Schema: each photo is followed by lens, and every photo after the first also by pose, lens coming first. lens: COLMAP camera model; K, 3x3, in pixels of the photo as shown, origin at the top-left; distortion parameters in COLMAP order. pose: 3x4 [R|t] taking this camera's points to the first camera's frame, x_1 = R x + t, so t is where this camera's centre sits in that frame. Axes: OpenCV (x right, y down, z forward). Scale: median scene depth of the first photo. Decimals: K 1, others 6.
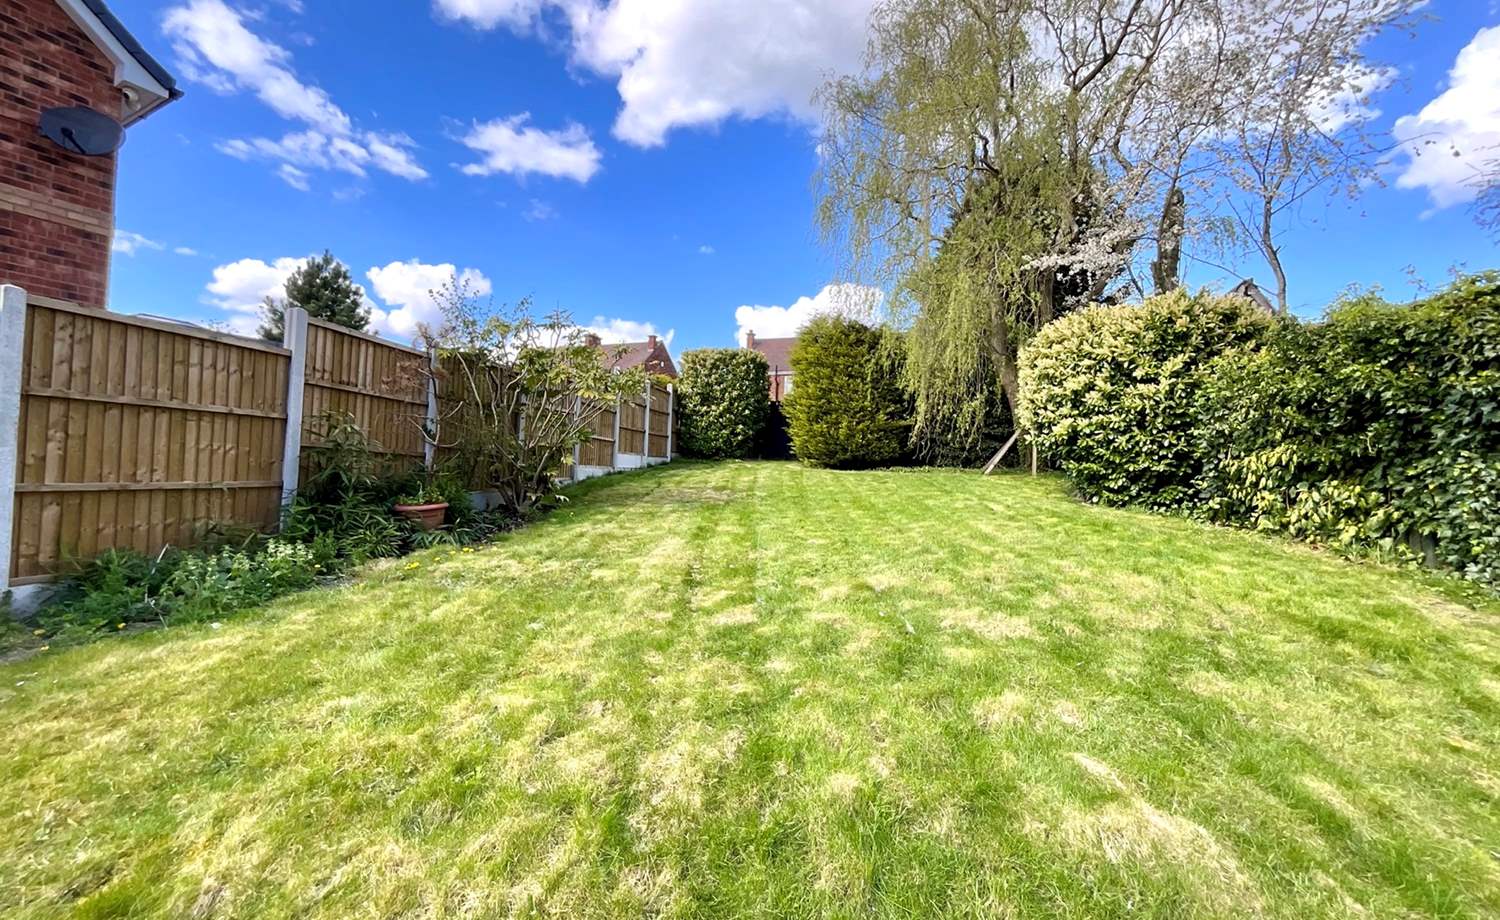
lens RADIAL K [[612.2, 0, 749.0], [0, 612.2, 459.2], [0, 0, 1]] dist [0.008477, -0.000367]
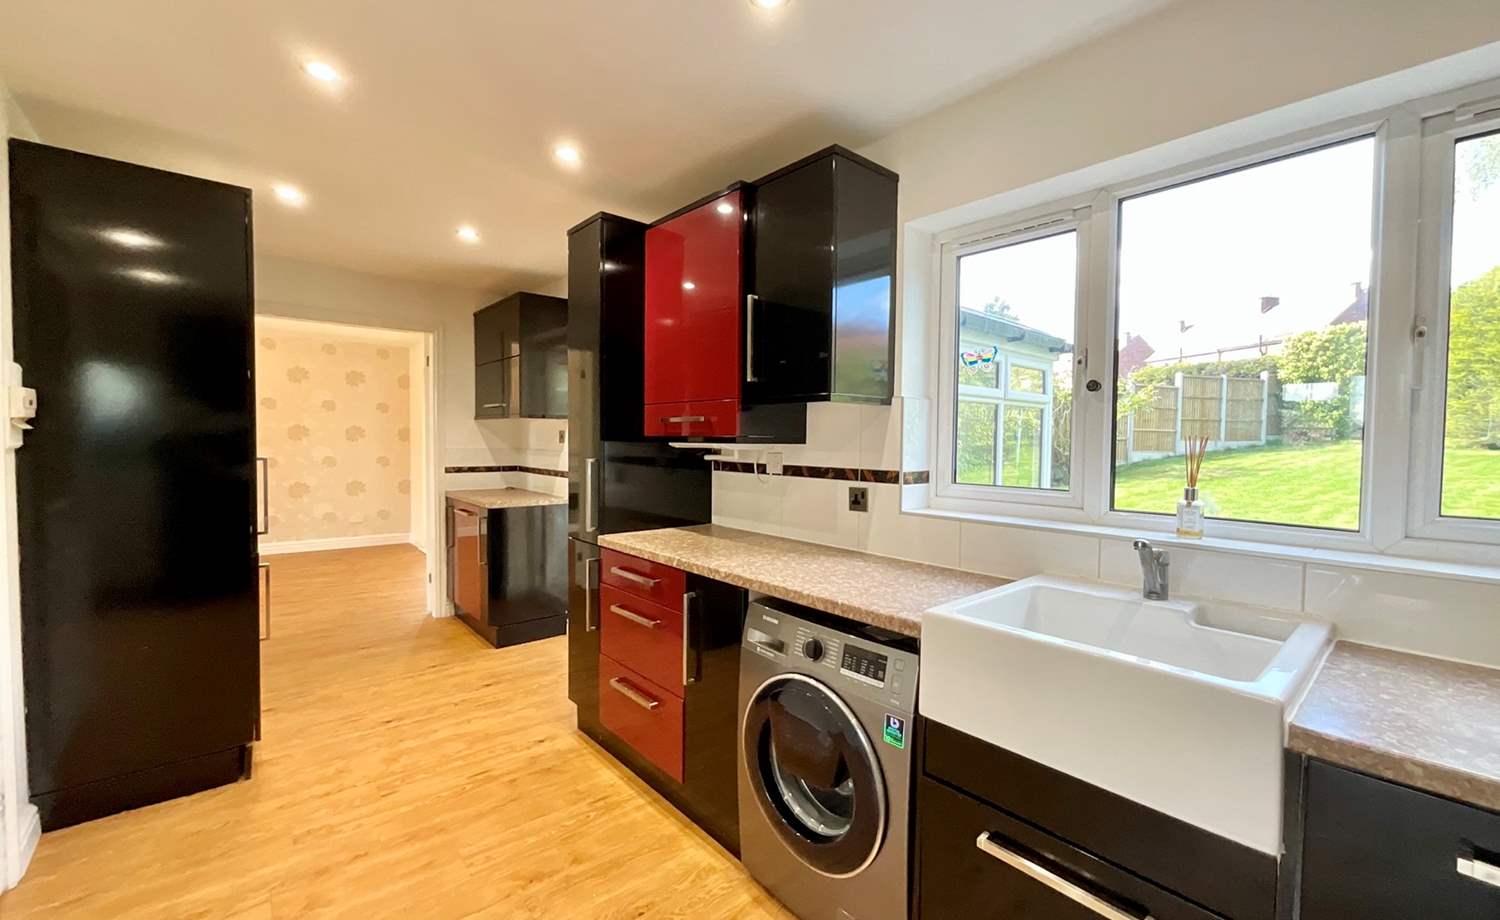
lens RADIAL K [[612.2, 0, 750.8], [0, 612.2, 459.7], [0, 0, 1]] dist [0.008477, -0.000367]
pose [[0.532423, 0.000685, -0.846478, 0.640422], [0.030557, 0.999332, 0.020028, -0.037260], [0.845927, -0.036529, 0.532046, -0.724878]]
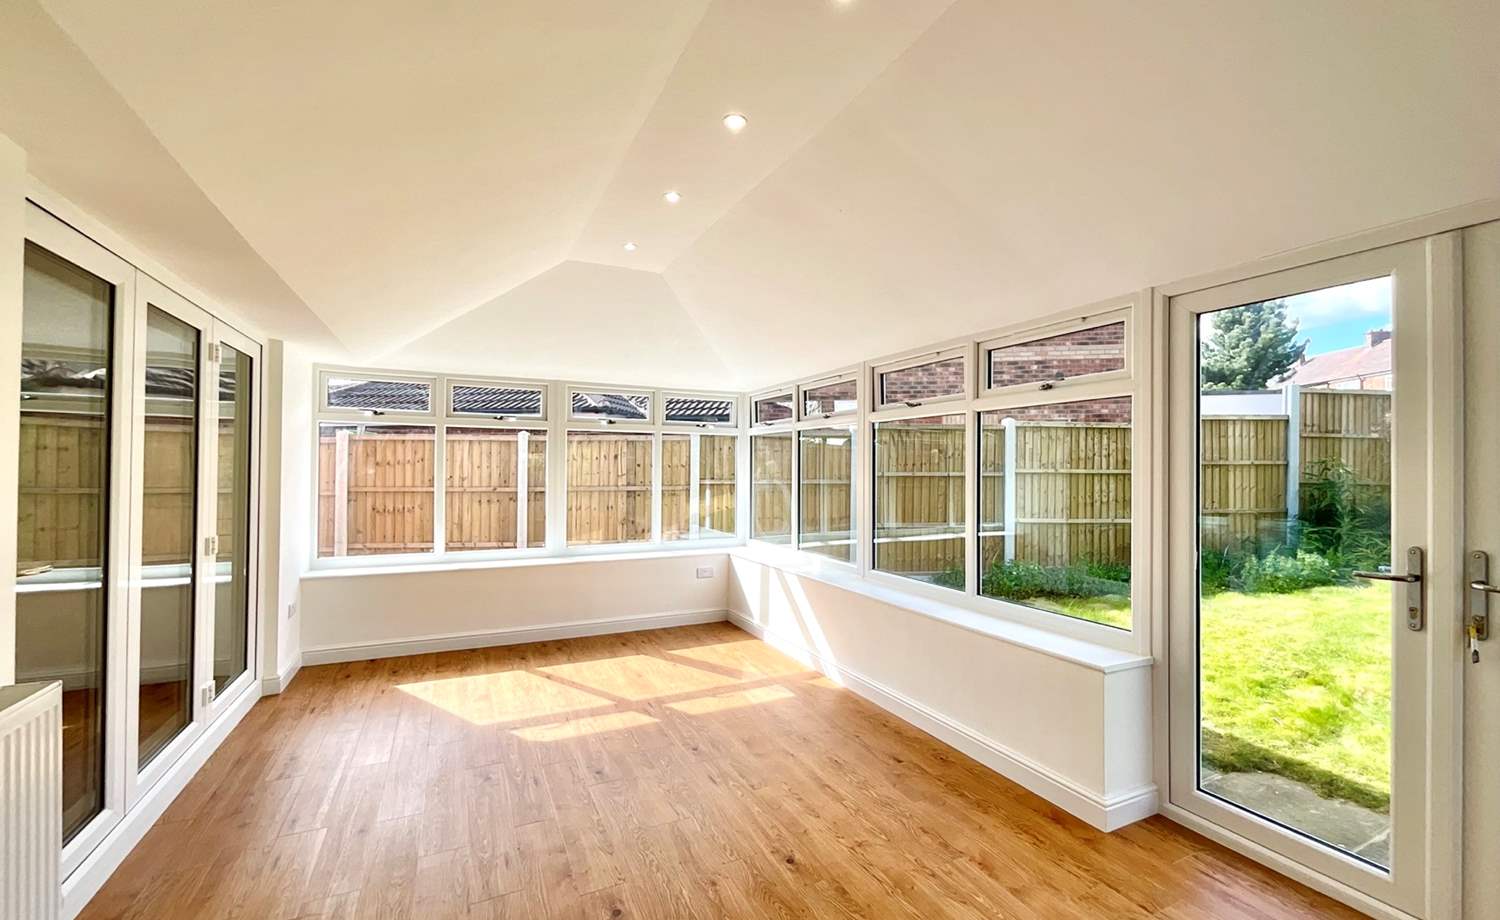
lens RADIAL K [[612.2, 0, 746.6], [0, 612.2, 461.4], [0, 0, 1]] dist [0.008477, -0.000367]
pose [[0.287152, -0.042904, -0.956924, 0.168372], [0.031310, 0.998883, -0.035390, -0.042602], [0.957373, -0.019799, 0.288174, -0.413170]]
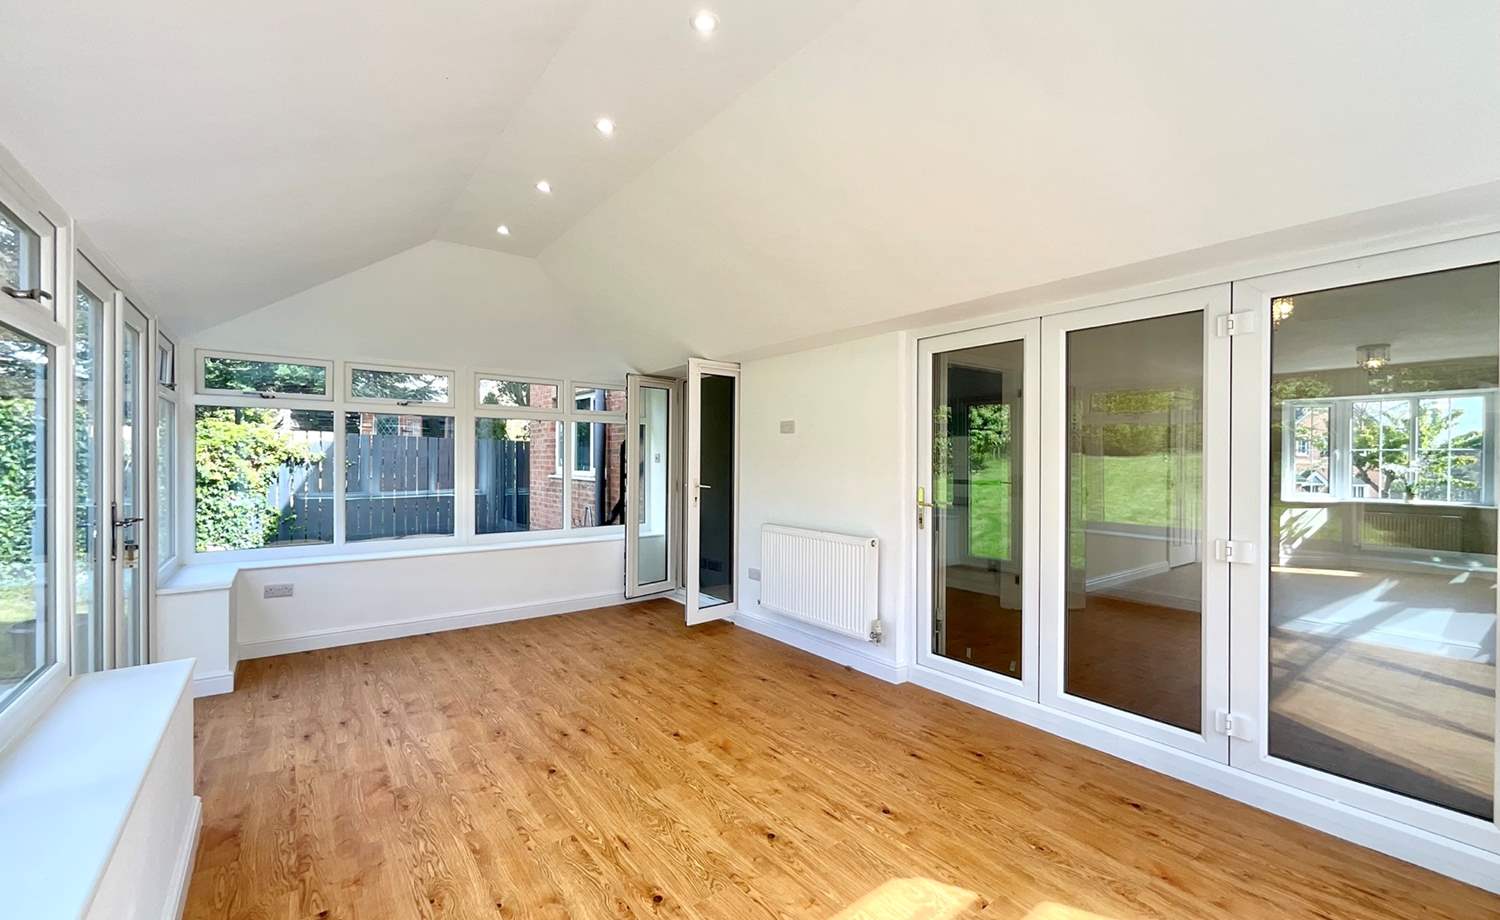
lens RADIAL K [[612.2, 0, 748.6], [0, 612.2, 461.2], [0, 0, 1]] dist [0.008477, -0.000367]
pose [[-0.473613, -0.034800, 0.880045, -0.433050], [-0.045877, 0.998837, 0.014808, -0.054354], [-0.879538, -0.033361, -0.474658, -0.249537]]
